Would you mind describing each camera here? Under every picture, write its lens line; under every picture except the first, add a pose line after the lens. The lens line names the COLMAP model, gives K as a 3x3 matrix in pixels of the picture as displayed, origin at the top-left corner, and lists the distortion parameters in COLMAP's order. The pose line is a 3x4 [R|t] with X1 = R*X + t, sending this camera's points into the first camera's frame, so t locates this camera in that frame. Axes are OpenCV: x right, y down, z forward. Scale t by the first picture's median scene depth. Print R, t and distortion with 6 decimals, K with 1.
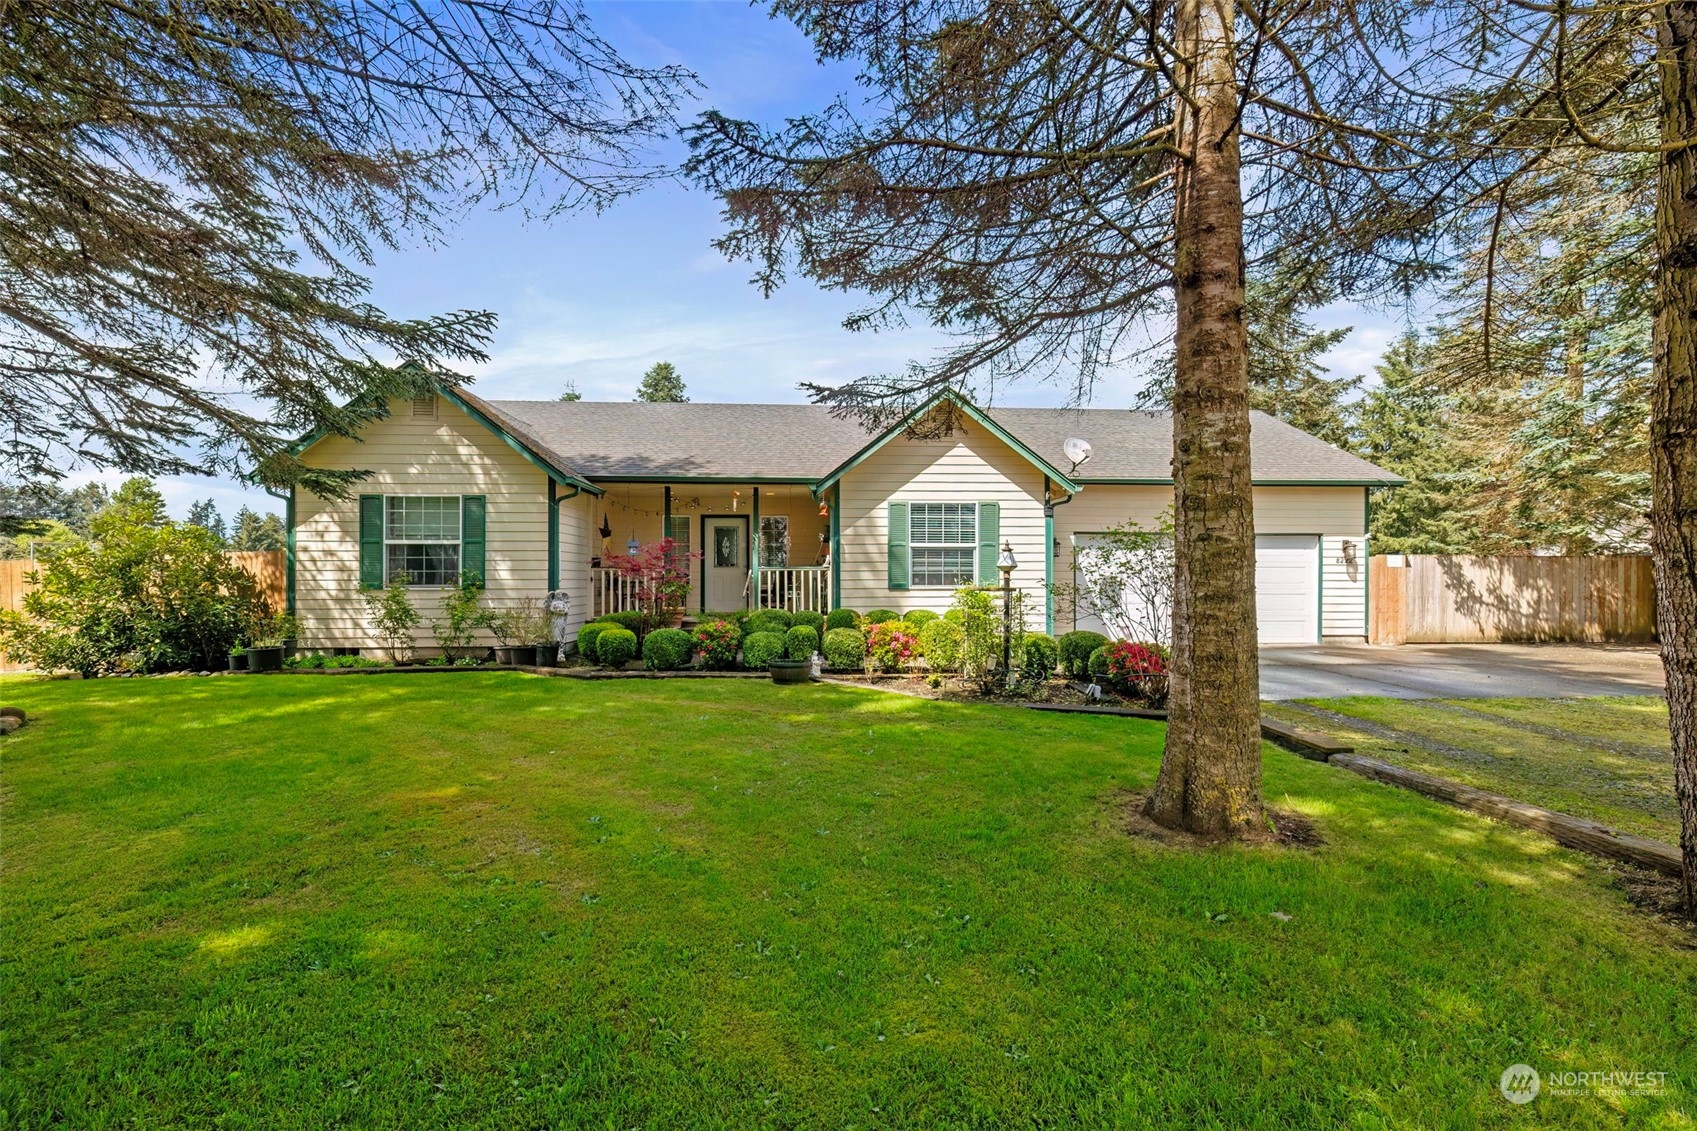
lens RADIAL K [[768.2, 0, 848.7], [0, 768.2, 574.1], [0, 0, 1]] dist [-0.005984, 0.000337]
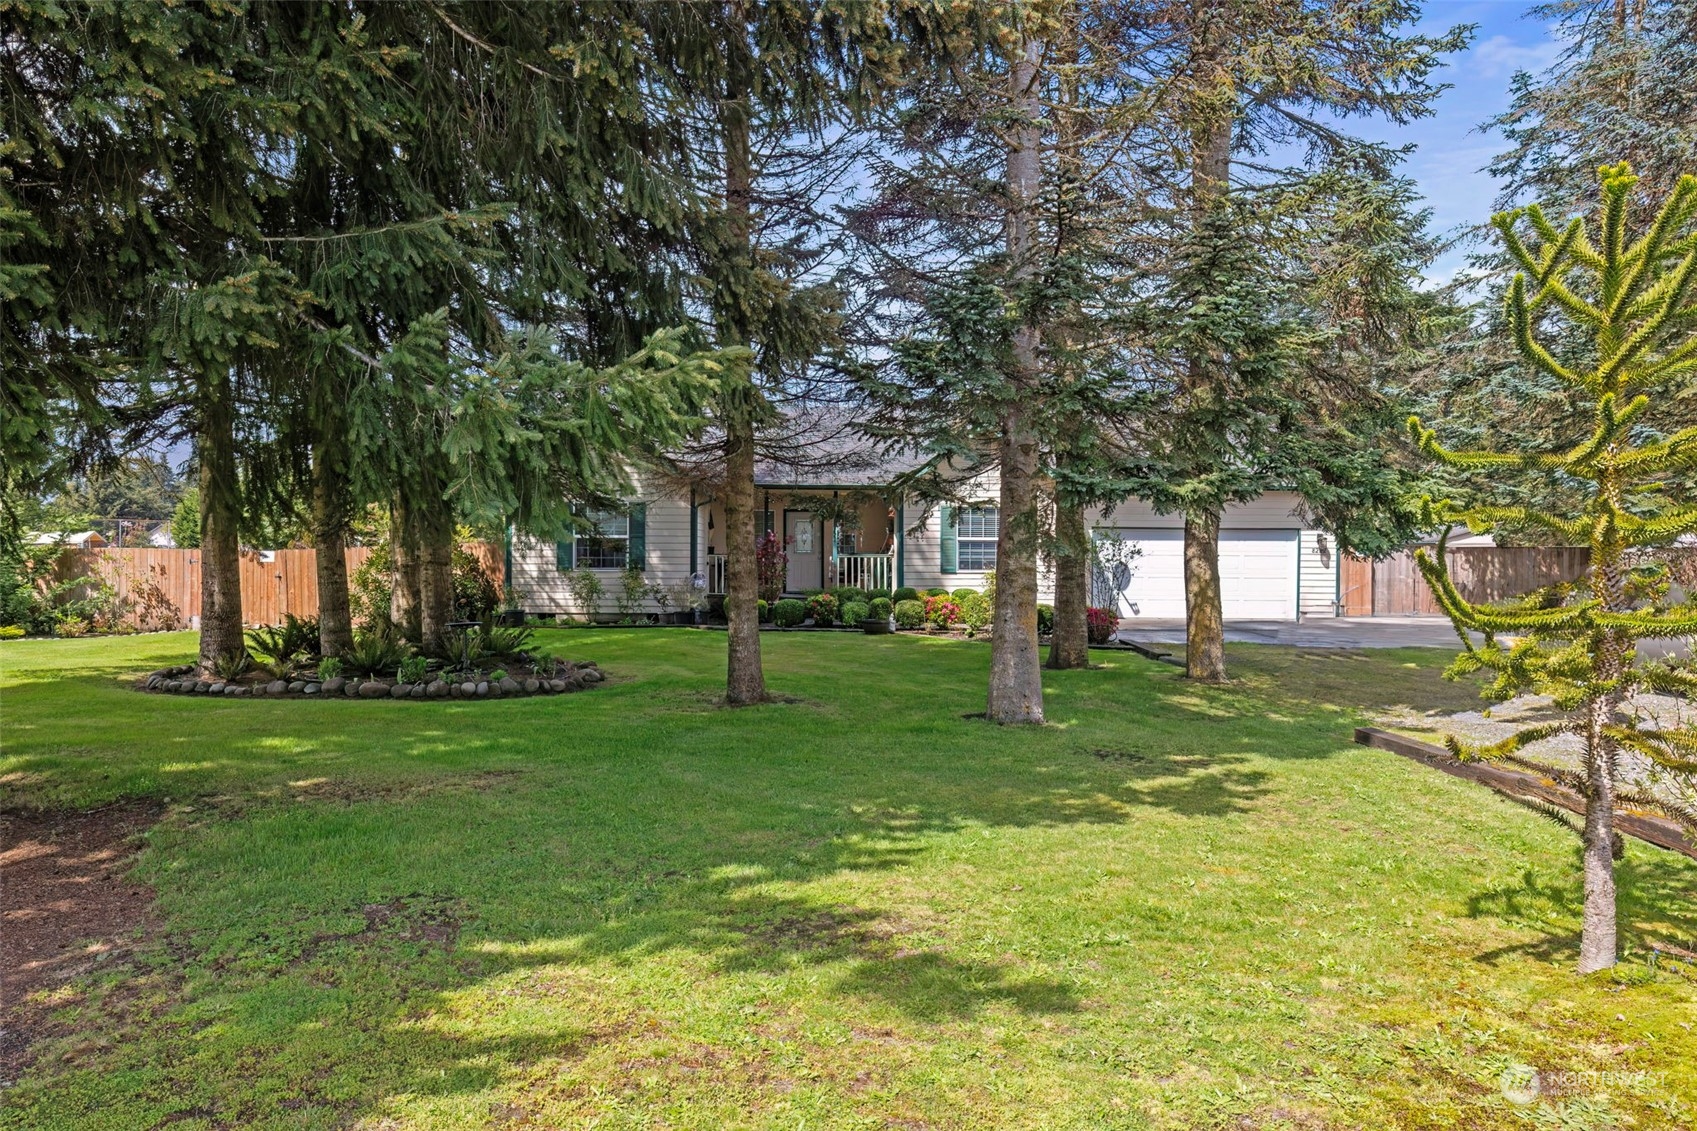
lens RADIAL K [[768.2, 0, 847.2], [0, 768.2, 562.0], [0, 0, 1]] dist [-0.005984, 0.000337]
pose [[0.997047, 0.003343, -0.076721, -0.007576], [-0.002926, 0.999980, 0.005537, -0.004967], [0.076738, -0.005296, 0.997037, -0.306340]]
